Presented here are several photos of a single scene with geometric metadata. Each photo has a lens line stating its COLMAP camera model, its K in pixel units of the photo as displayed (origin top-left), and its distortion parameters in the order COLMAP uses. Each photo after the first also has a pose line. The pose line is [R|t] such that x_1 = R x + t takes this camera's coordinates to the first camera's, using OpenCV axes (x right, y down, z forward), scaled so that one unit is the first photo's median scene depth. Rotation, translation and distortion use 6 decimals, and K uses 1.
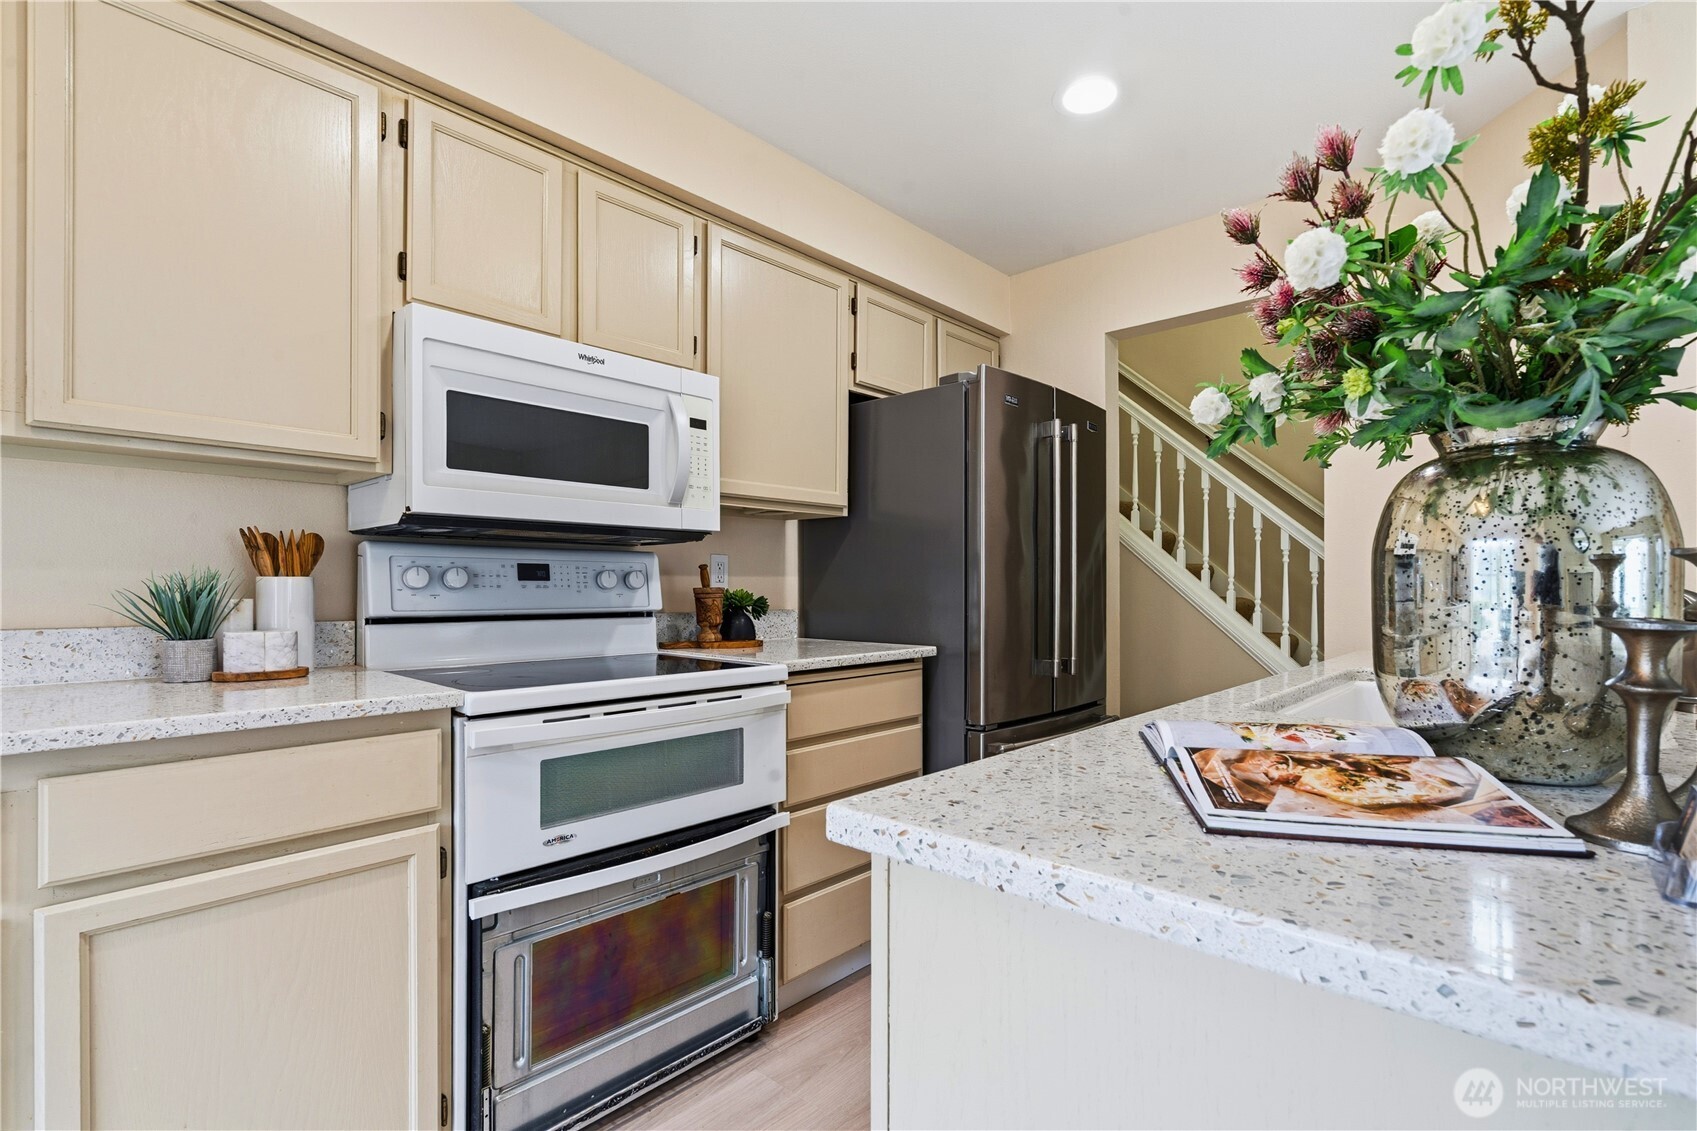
lens RADIAL K [[783.2, 0, 845.7], [0, 783.2, 580.6], [0, 0, 1]] dist [-0.006010, 0.002936]
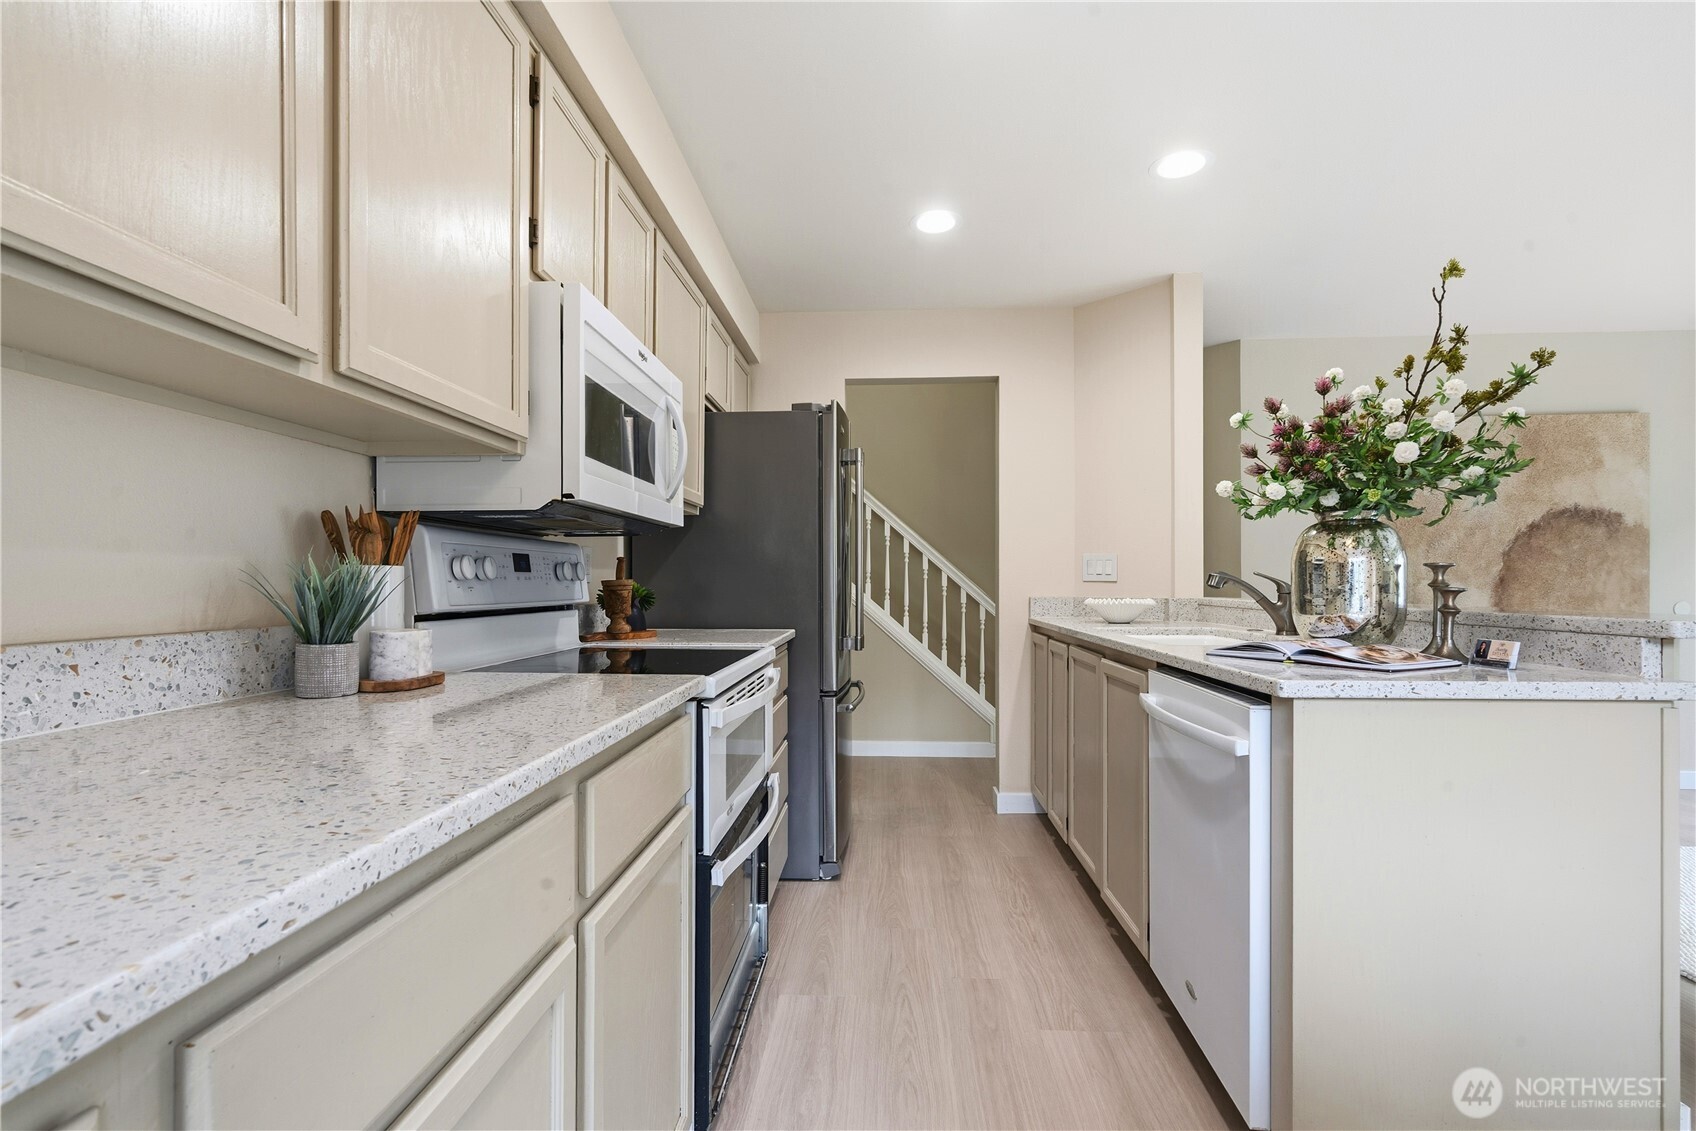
lens RADIAL K [[782.7, 0, 835.4], [0, 782.7, 577.7], [0, 0, 1]] dist [-0.006010, 0.002936]
pose [[0.777393, 0.001435, 0.629013, -0.894150], [-0.003118, 0.999994, 0.001572, 0.005385], [-0.629007, -0.003183, 0.777393, 0.053883]]
